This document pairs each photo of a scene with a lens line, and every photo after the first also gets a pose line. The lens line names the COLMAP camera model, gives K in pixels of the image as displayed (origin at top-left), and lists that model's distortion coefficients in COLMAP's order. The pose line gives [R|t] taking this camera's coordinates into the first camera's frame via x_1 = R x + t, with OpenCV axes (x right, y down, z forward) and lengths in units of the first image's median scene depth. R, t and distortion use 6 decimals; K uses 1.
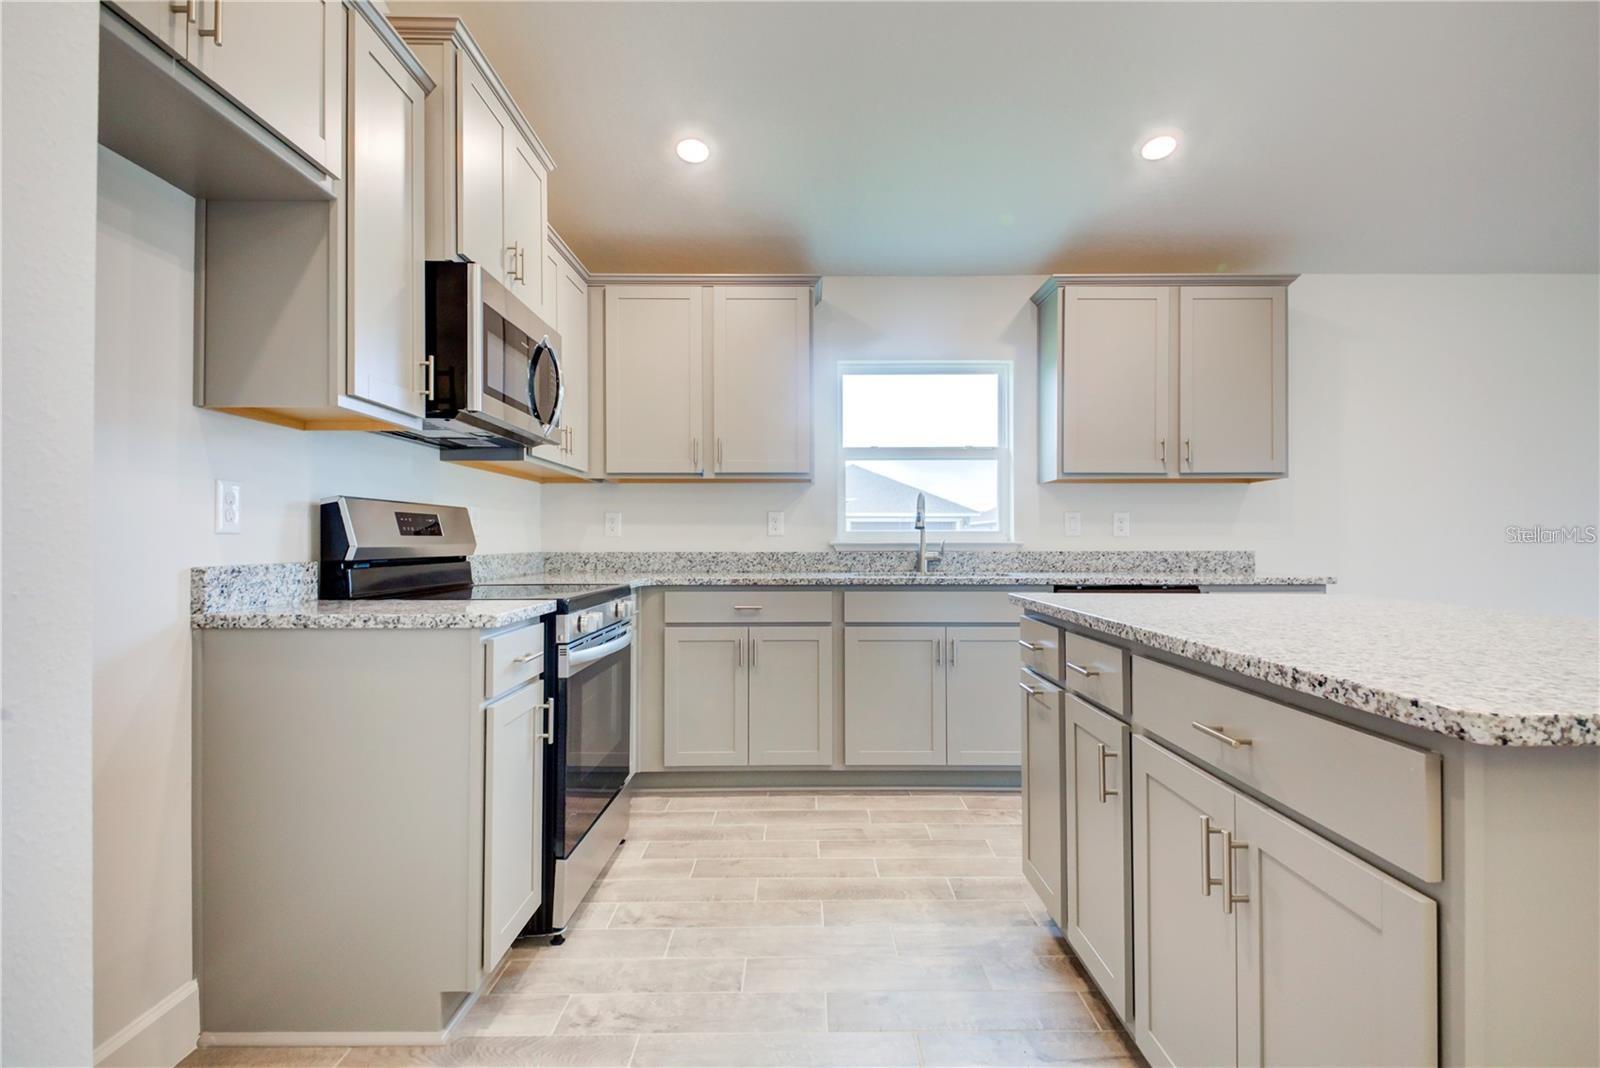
lens RADIAL K [[789.9, 0, 805.7], [0, 789.9, 527.1], [0, 0, 1]] dist [0.044288, -0.034492]
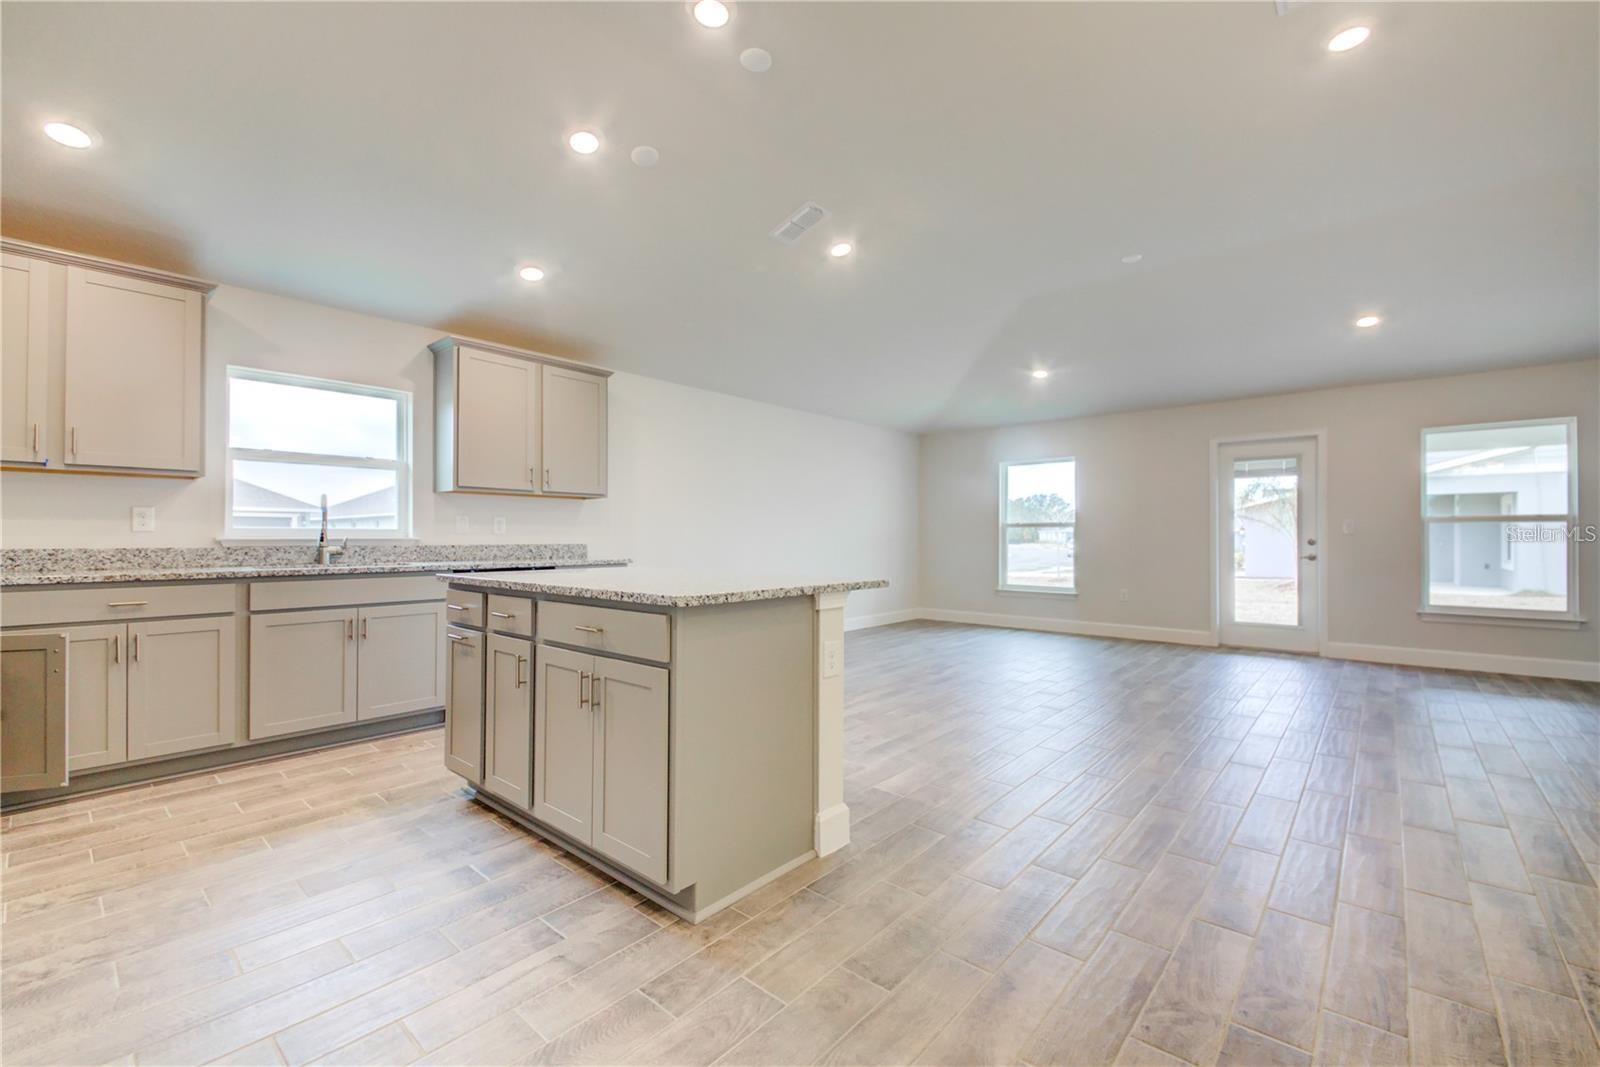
lens RADIAL K [[660.8, 0, 800.0], [0, 660.8, 533.5], [0, 0, 1]] dist [0.014681, -0.000245]
pose [[0.666494, 0.005732, 0.745489, -0.142170], [-0.014079, 0.999889, 0.004899, -0.002698], [-0.745378, -0.013761, 0.666500, -0.197870]]
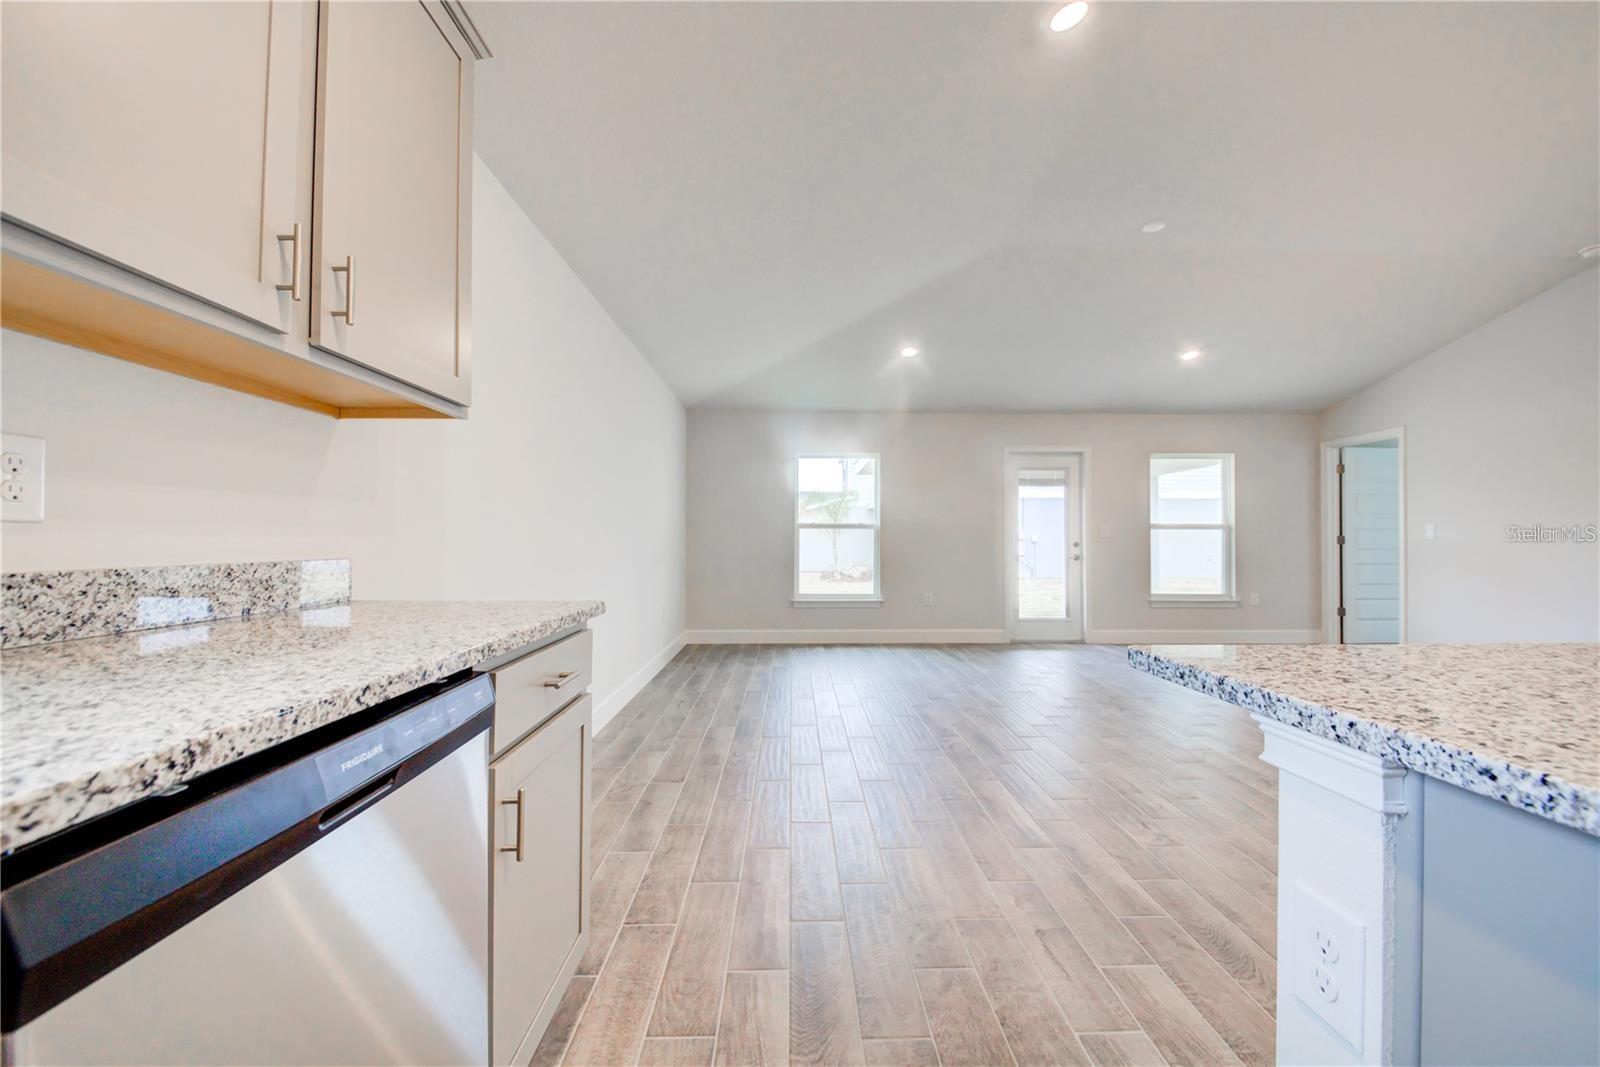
lens RADIAL K [[623.4, 0, 807.8], [0, 623.4, 534.5], [0, 0, 1]] dist [-0.000920, -0.000079]
pose [[-0.020746, 0.009387, 0.999741, 0.212707], [-0.020017, 0.999752, -0.009803, 0.015786], [-0.999584, -0.020215, -0.020553, 0.883523]]
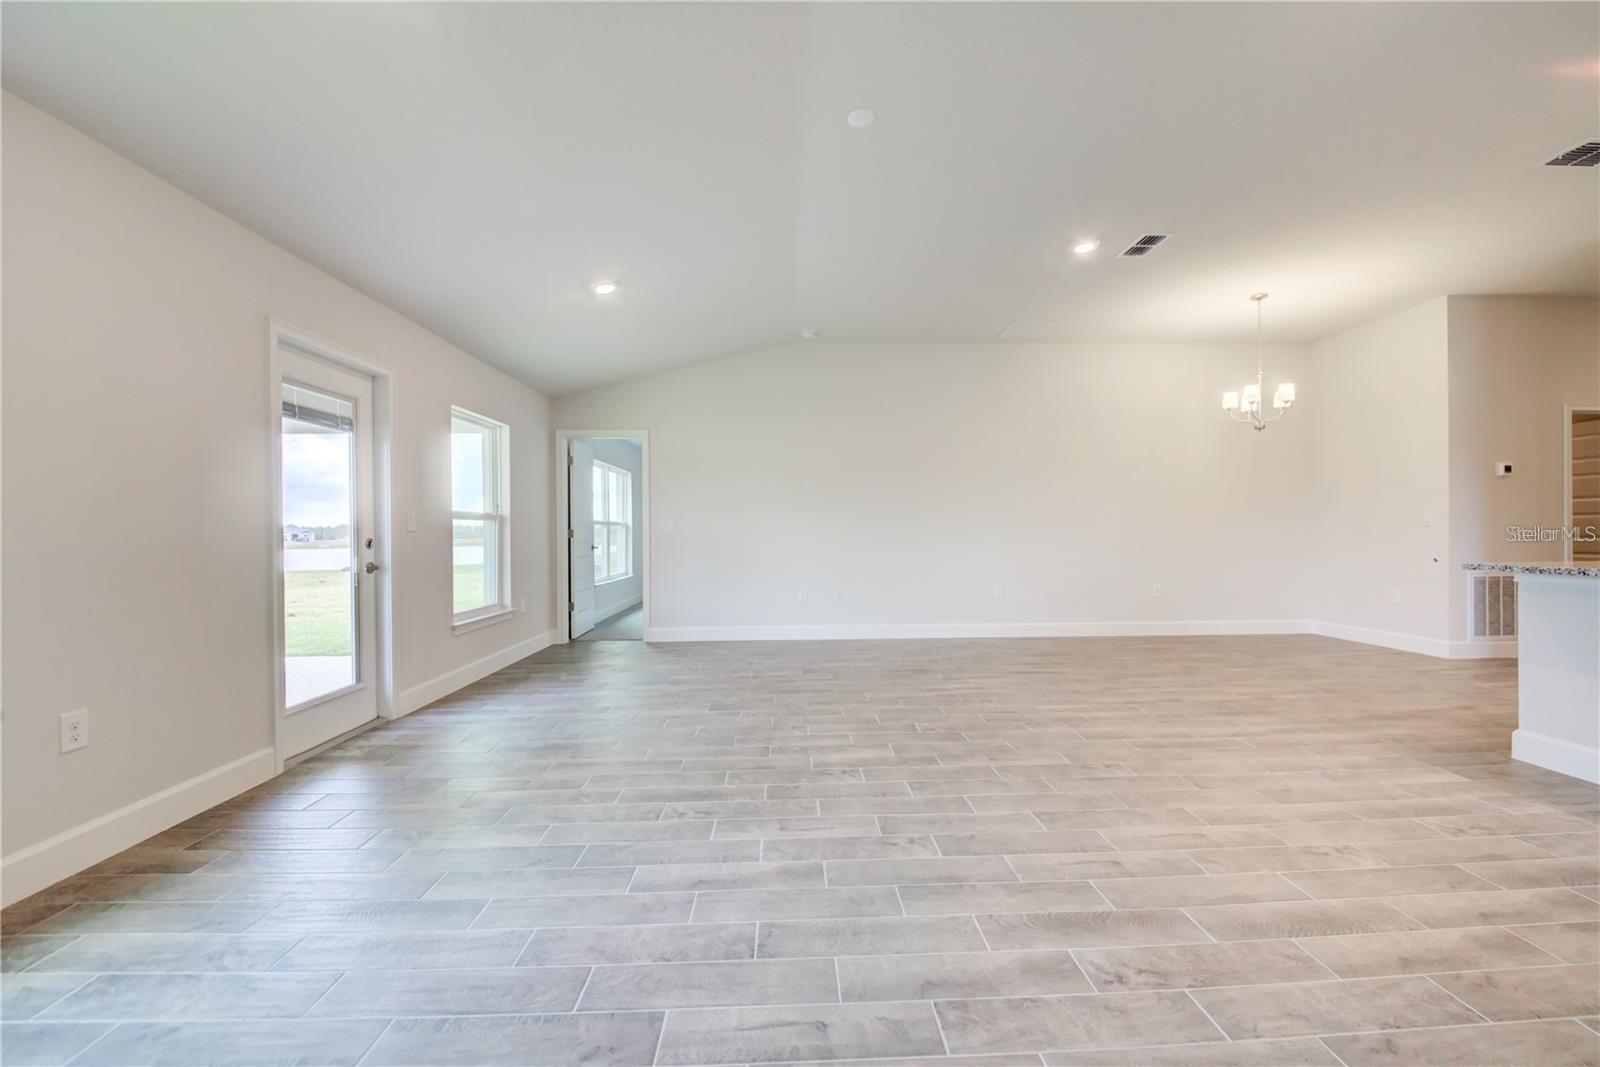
lens RADIAL K [[623.0, 0, 773.6], [0, 623.0, 536.5], [0, 0, 1]] dist [-0.010217, -0.000110]
pose [[-0.998871, 0.001148, -0.047483, 1.544581], [0.001612, 0.999951, -0.009749, 0.010197], [0.047470, -0.009814, -0.998824, 1.095880]]
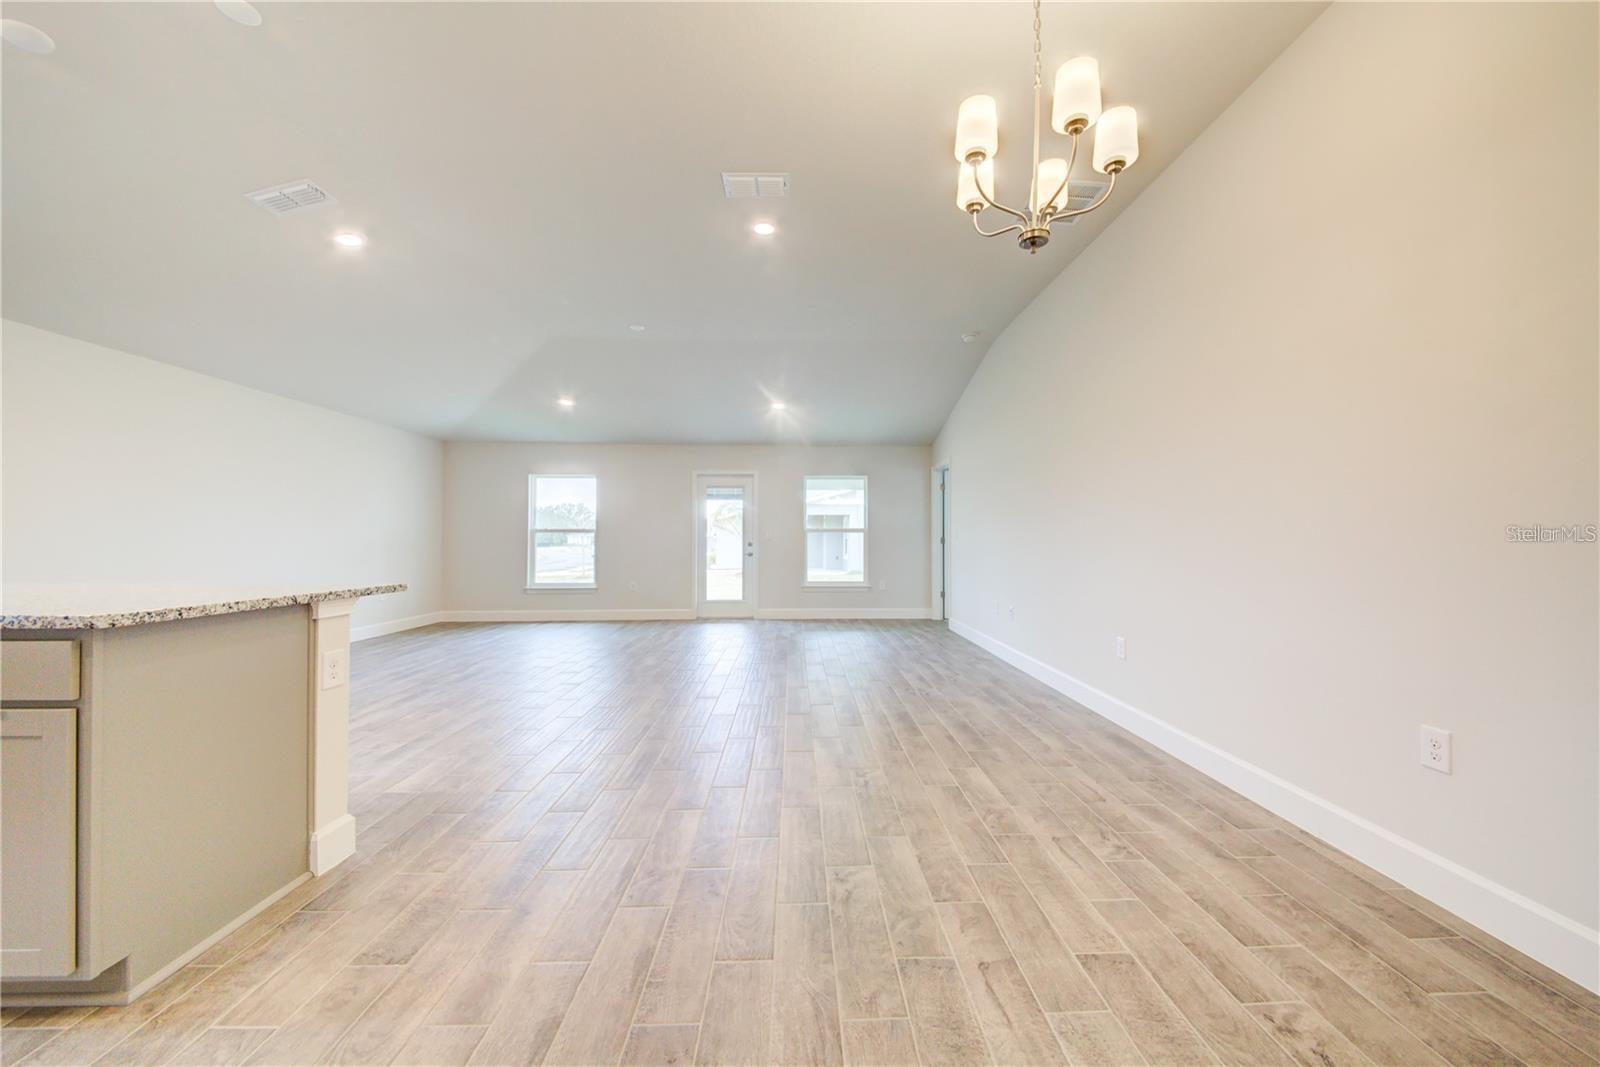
lens RADIAL K [[564.3, 0, 825.1], [0, 564.3, 530.6], [0, 0, 1]] dist [0.000238, -0.005466]
pose [[-0.044729, 0.018818, 0.998822, -0.197335], [-0.017582, 0.999653, -0.019621, -0.005672], [-0.998844, -0.018439, -0.044382, -0.232660]]
